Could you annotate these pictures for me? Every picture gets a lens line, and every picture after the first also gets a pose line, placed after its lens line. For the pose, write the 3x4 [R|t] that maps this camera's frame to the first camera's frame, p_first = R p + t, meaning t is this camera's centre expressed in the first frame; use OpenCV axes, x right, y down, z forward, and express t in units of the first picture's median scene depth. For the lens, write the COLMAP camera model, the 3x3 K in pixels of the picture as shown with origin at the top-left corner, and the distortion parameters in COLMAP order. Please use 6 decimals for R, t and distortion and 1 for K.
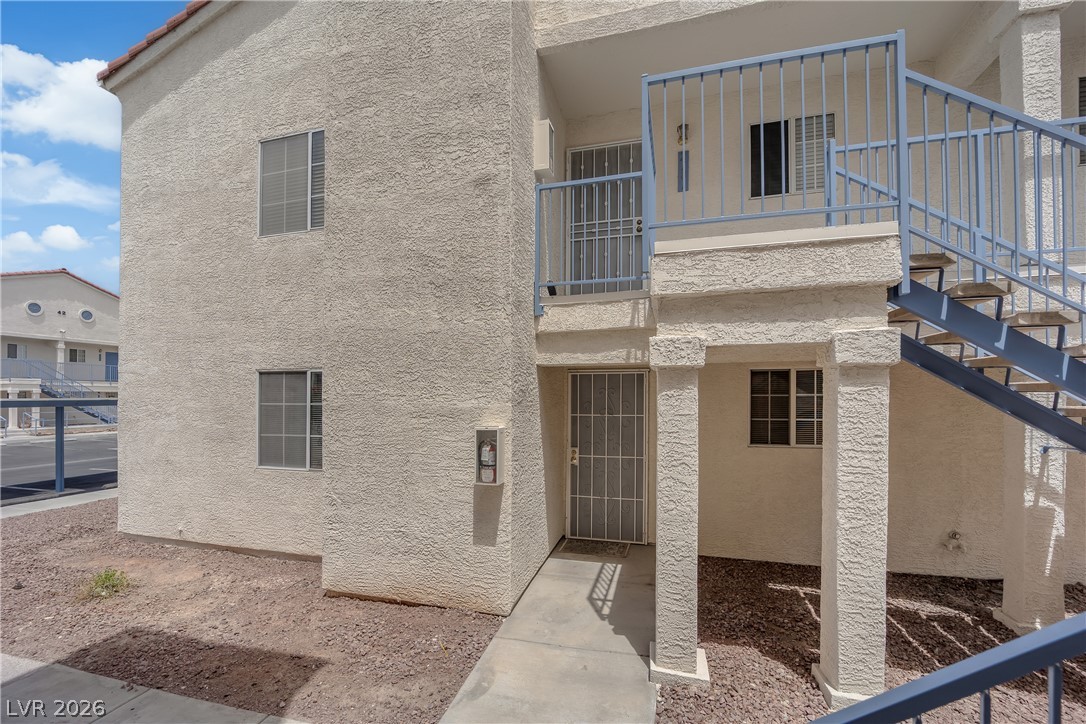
lens RADIAL K [[438.2, 0, 539.3], [0, 438.2, 364.1], [0, 0, 1]] dist [-0.007127, -0.005235]
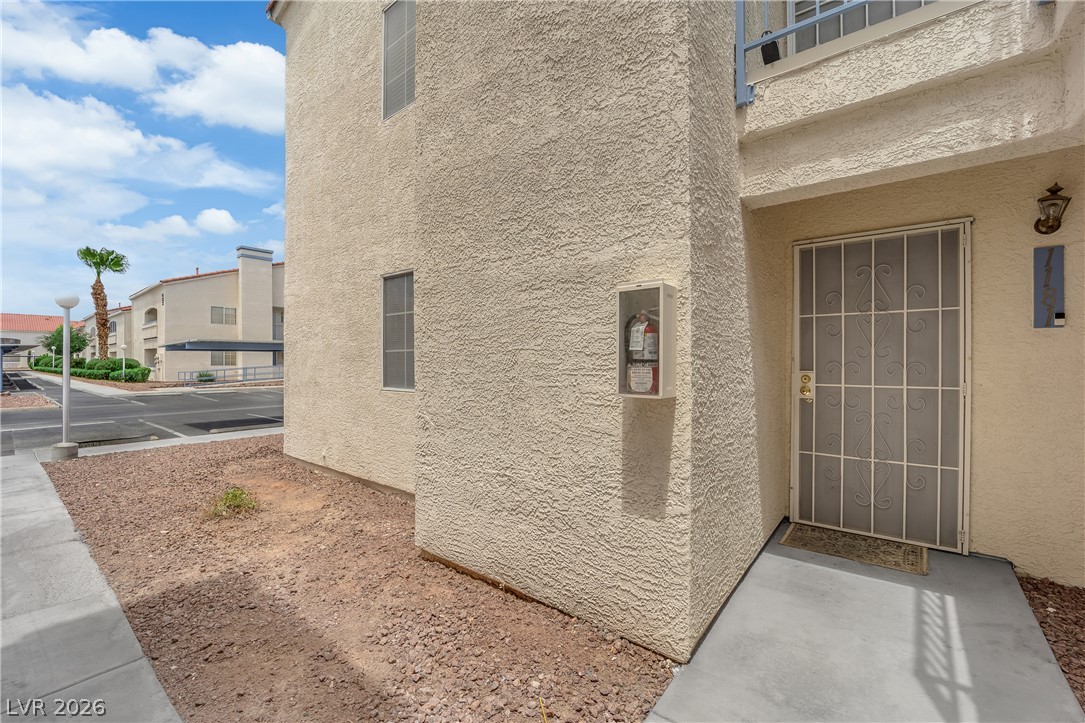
lens RADIAL K [[439.6, 0, 560.5], [0, 439.6, 347.0], [0, 0, 1]] dist [-0.010537, -0.000367]
pose [[0.932415, -0.002902, -0.361378, -0.019577], [0.015944, 0.999324, 0.033114, 0.172532], [0.361038, -0.036638, 0.931831, 0.433303]]
